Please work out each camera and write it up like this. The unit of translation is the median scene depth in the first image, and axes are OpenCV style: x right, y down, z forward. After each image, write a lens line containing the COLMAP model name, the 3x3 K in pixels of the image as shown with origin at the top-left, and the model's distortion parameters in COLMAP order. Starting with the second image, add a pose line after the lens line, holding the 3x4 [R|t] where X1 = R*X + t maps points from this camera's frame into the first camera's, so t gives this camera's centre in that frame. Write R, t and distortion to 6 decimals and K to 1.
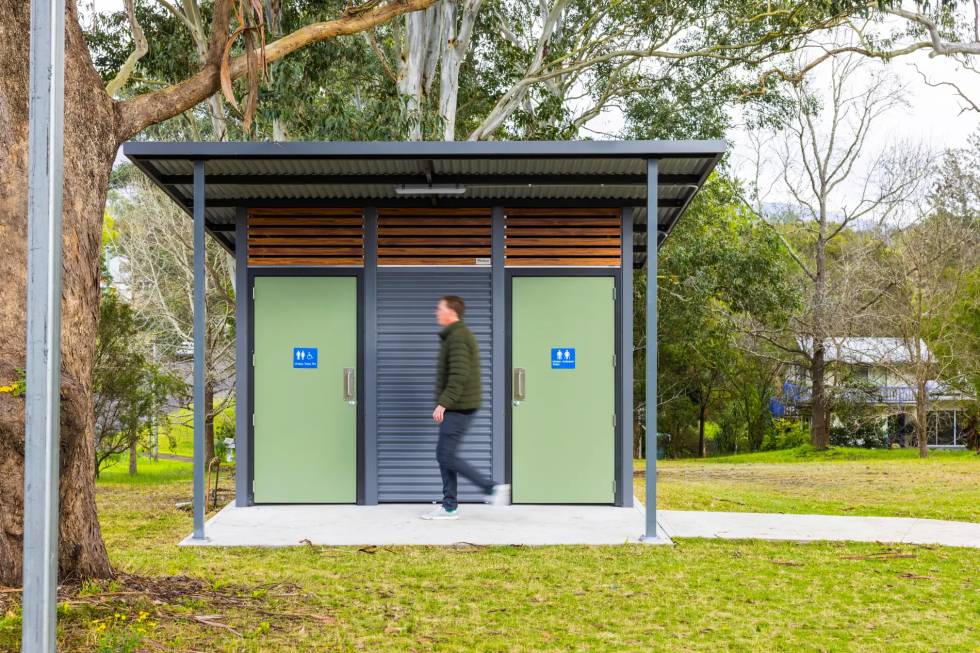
lens RADIAL K [[2009.8, 0, 490.0], [0, 2009.8, 326.5], [0, 0, 1]] dist [0.050171, 0.077197]
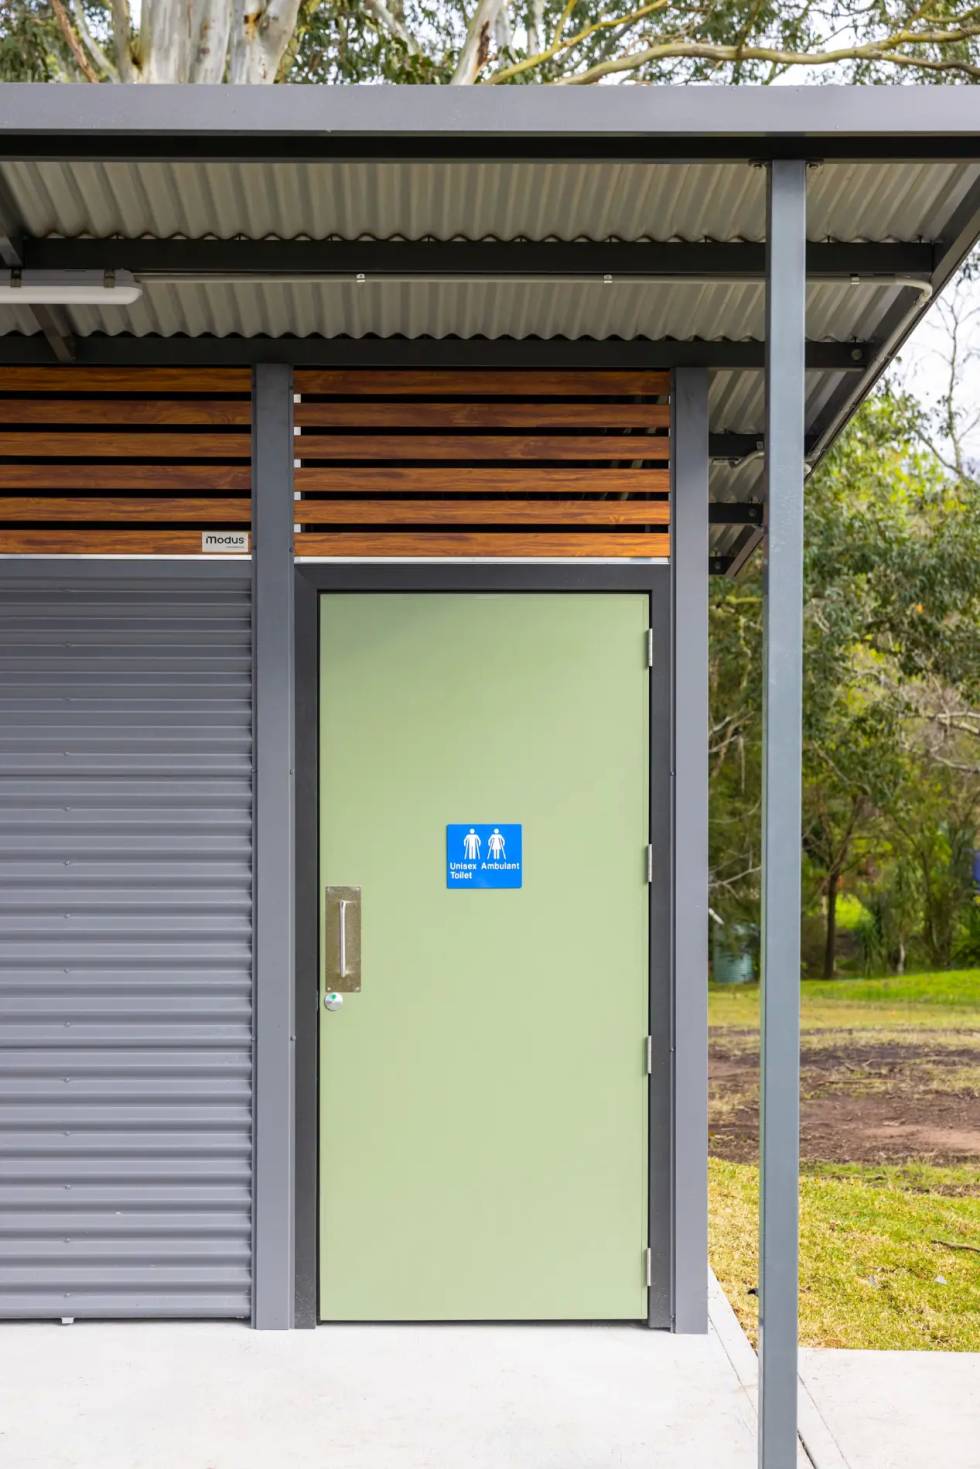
lens RADIAL K [[3012.7, 0, 572.7], [0, 3012.7, 781.1], [0, 0, 1]] dist [0.050171, 0.077197]
pose [[0.999346, 0.000253, 0.036150, 0.032120], [-0.001494, 0.999410, 0.034312, -0.011306], [-0.036120, -0.034343, 0.998757, 0.515773]]
